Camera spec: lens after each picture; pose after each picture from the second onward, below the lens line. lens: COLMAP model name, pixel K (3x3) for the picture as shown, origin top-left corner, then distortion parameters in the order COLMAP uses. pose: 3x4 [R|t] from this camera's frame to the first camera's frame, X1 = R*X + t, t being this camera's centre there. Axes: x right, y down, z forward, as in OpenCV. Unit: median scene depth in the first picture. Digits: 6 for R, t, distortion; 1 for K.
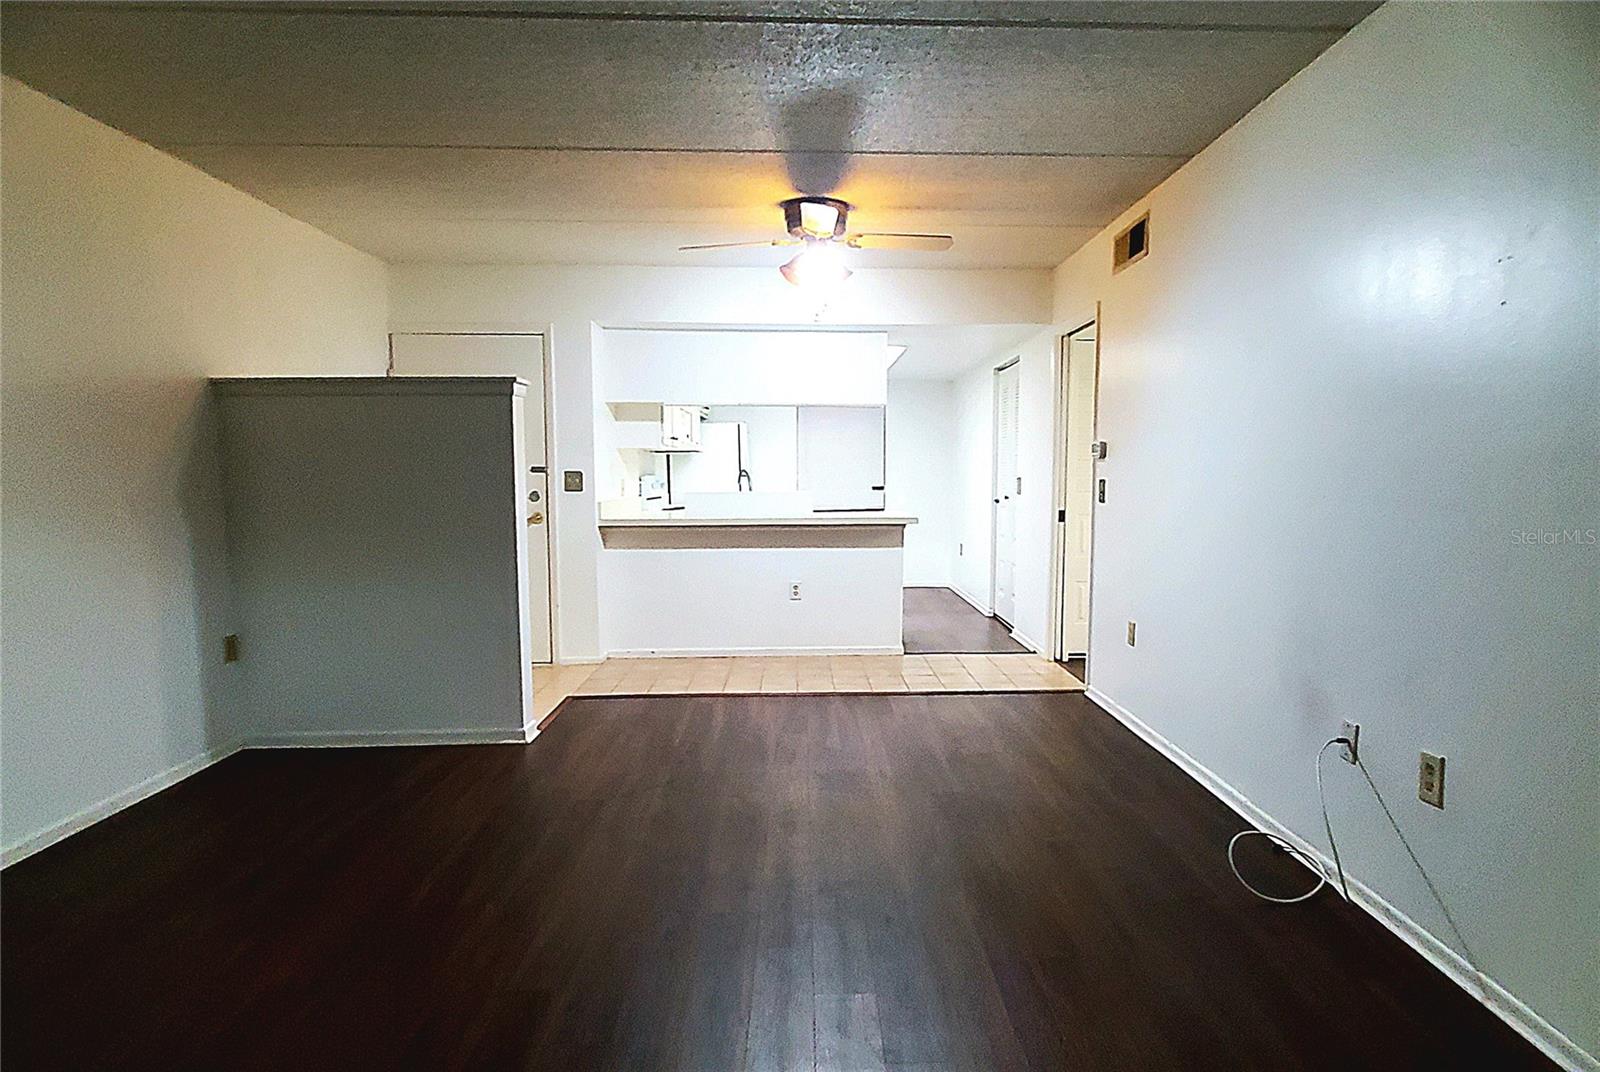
lens RADIAL K [[580.6, 0, 801.7], [0, 580.6, 526.9], [0, 0, 1]] dist [0.001329, 0.000004]
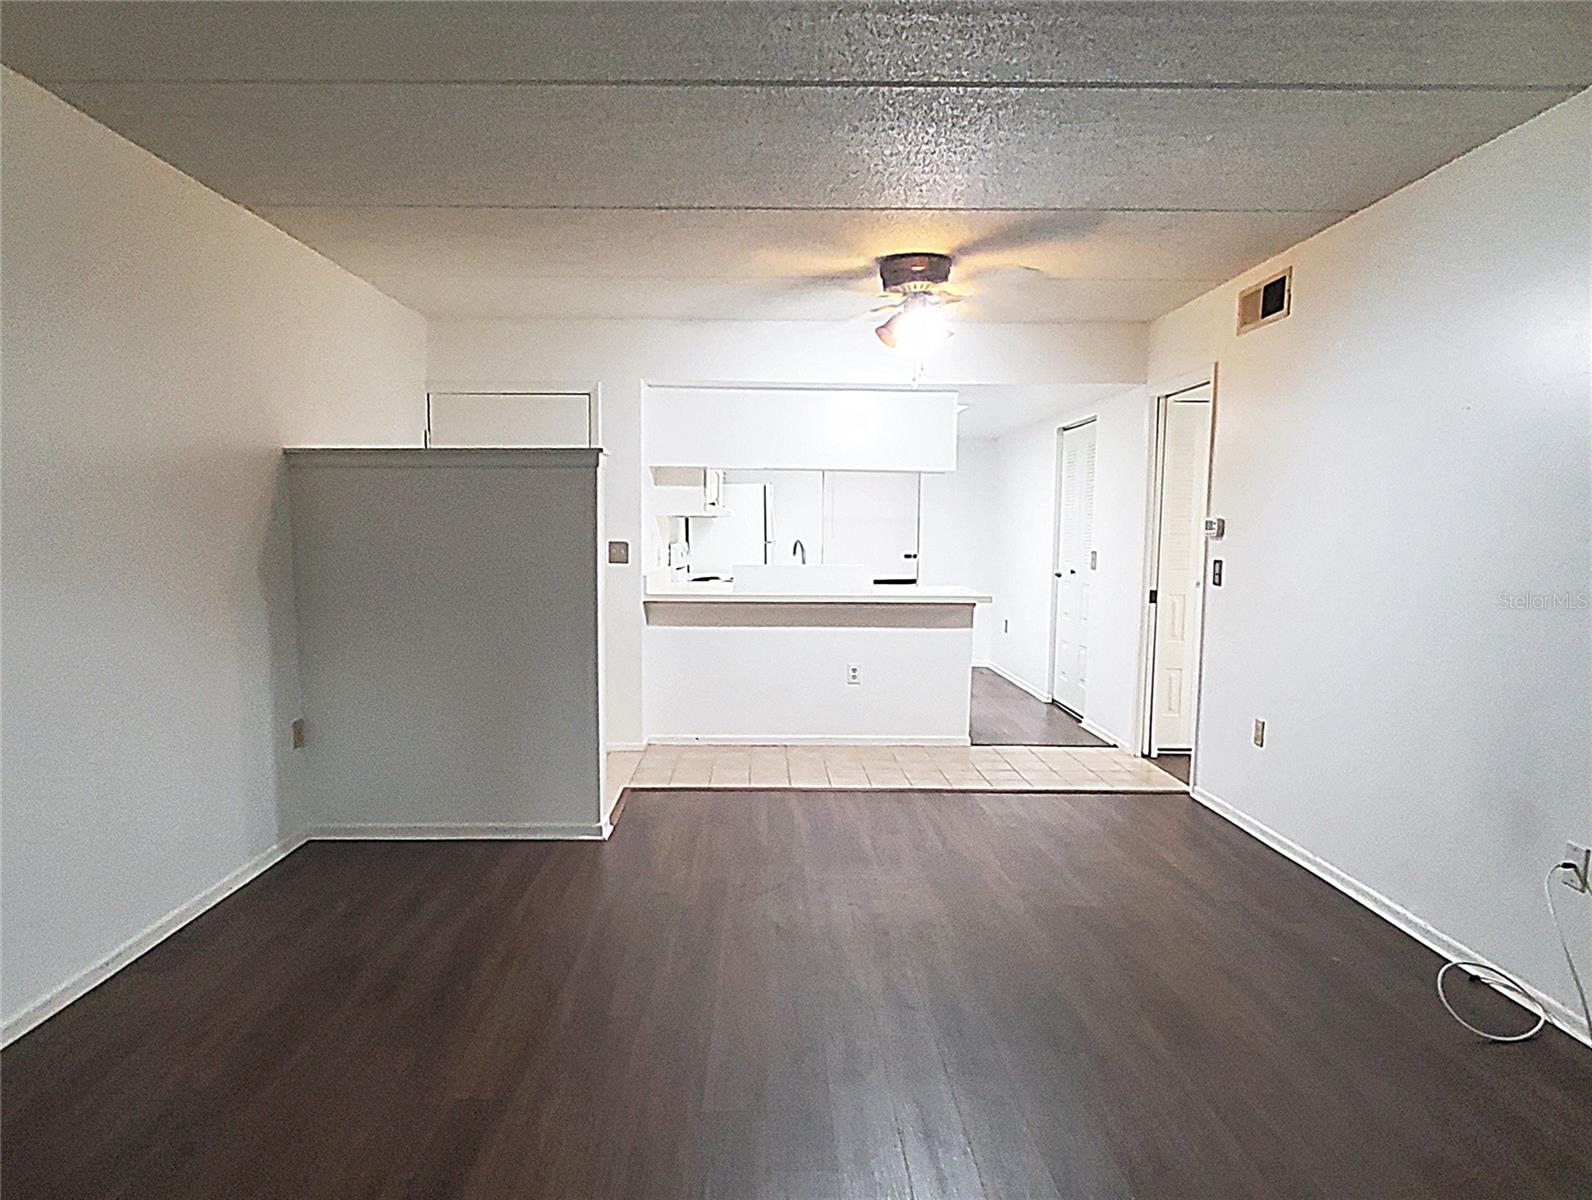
lens RADIAL K [[643.9, 0, 799.4], [0, 643.9, 596.7], [0, 0, 1]] dist [0.007823, 0.000554]
pose [[0.999658, 0.012088, -0.023200, -0.104730], [-0.012077, 0.999927, 0.000594, -0.016348], [0.023205, -0.000314, 0.999731, -0.020575]]
